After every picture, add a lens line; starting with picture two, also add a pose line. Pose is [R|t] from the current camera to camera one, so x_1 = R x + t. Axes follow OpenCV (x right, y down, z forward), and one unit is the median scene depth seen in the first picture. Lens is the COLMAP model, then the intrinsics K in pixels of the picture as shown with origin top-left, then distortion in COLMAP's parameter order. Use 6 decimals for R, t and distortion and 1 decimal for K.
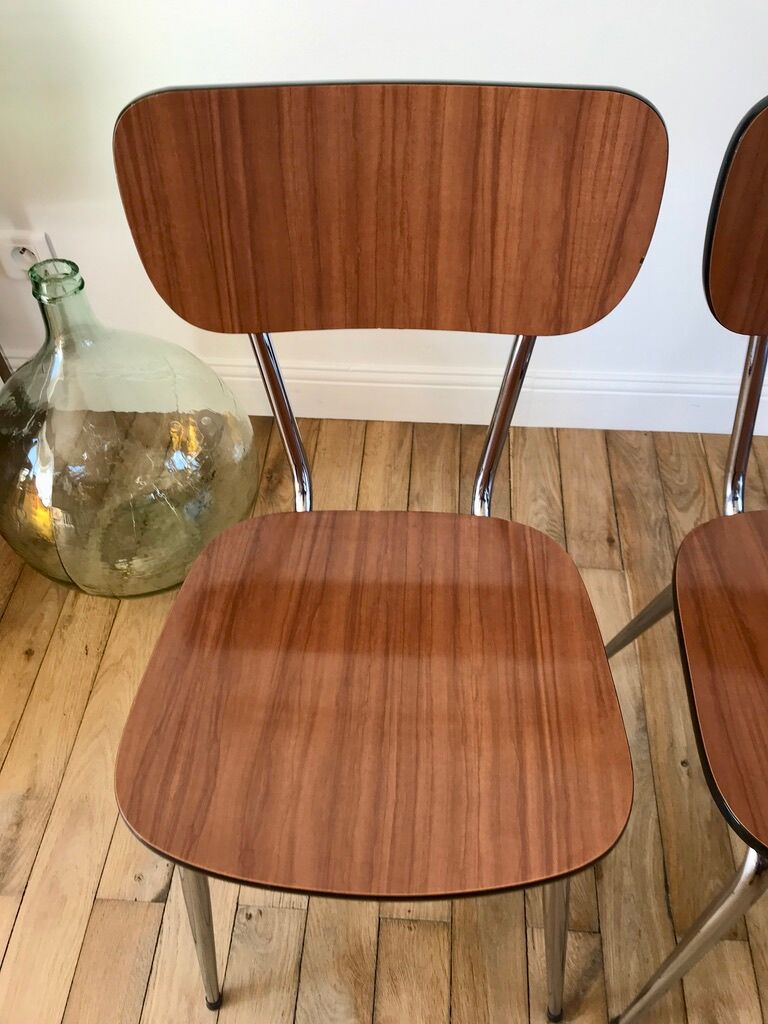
lens RADIAL K [[844.6, 0, 388.9], [0, 844.6, 509.9], [0, 0, 1]] dist [0.039231, -0.027728]
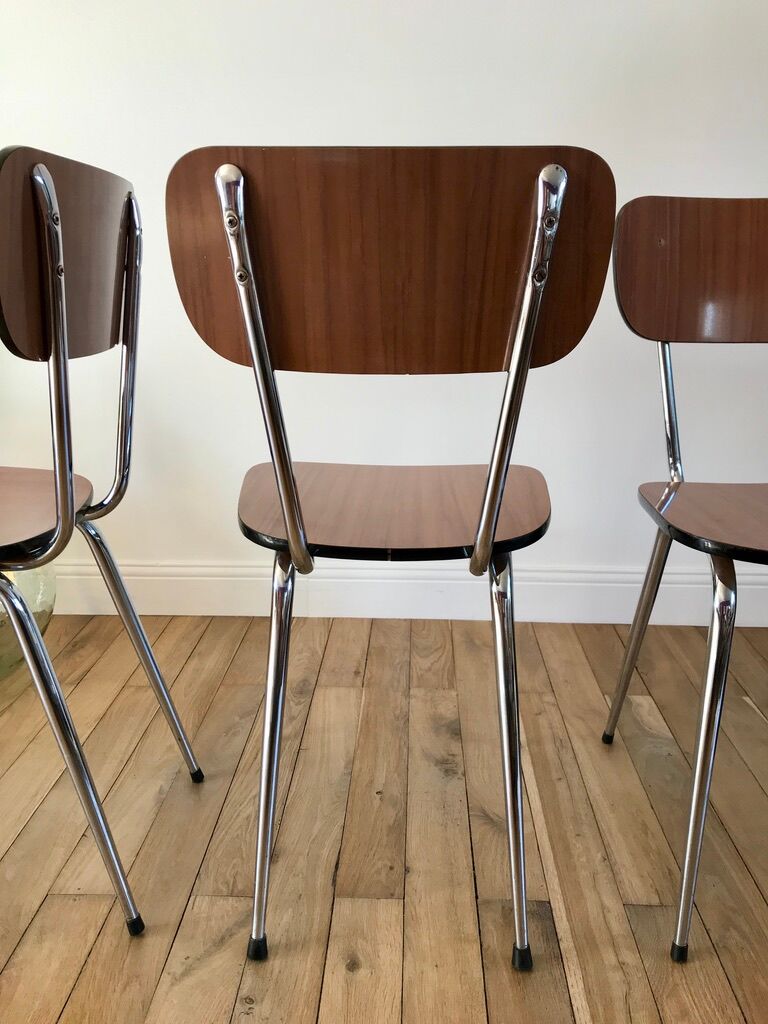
lens RADIAL K [[844.6, 0, 388.1], [0, 844.6, 505.0], [0, 0, 1]] dist [0.039231, -0.027728]
pose [[0.999522, 0.001905, 0.030843, 0.355124], [0.015973, 0.822574, -0.568434, 0.669254], [-0.026454, 0.568655, 0.822151, -0.109668]]
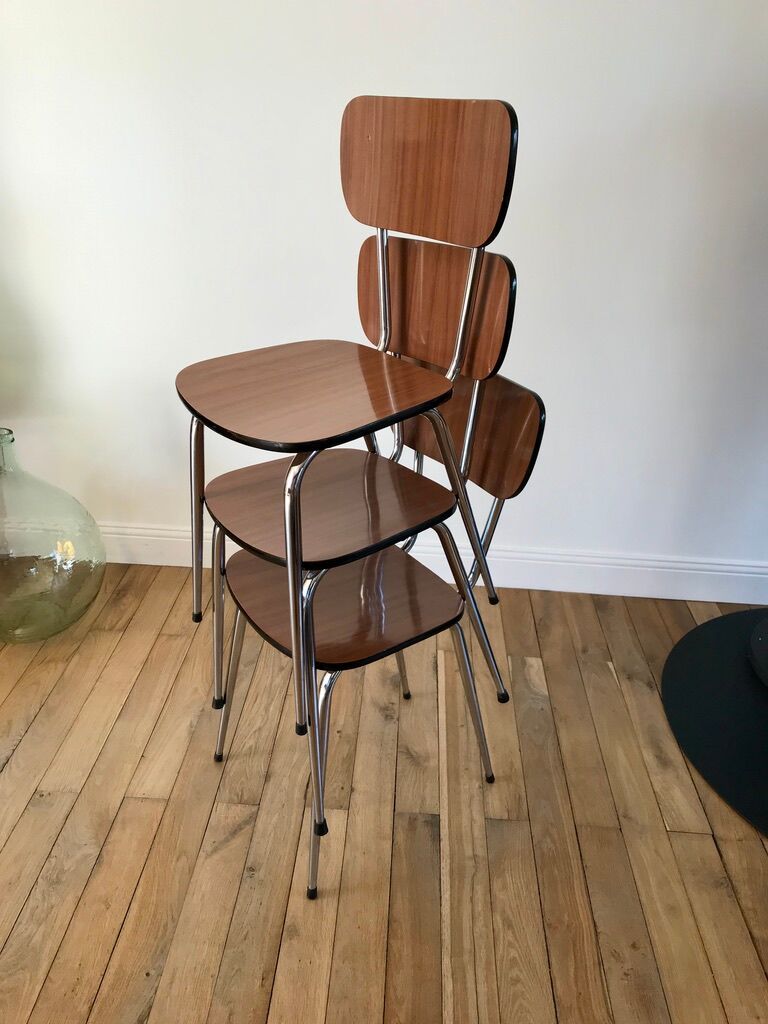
lens RADIAL K [[844.6, 0, 387.9], [0, 844.6, 506.7], [0, 0, 1]] dist [0.039231, -0.027728]
pose [[0.998438, 0.038839, 0.040169, 0.392587], [-0.019694, 0.917393, -0.397494, 0.593082], [-0.052289, 0.396082, 0.916725, -0.703613]]
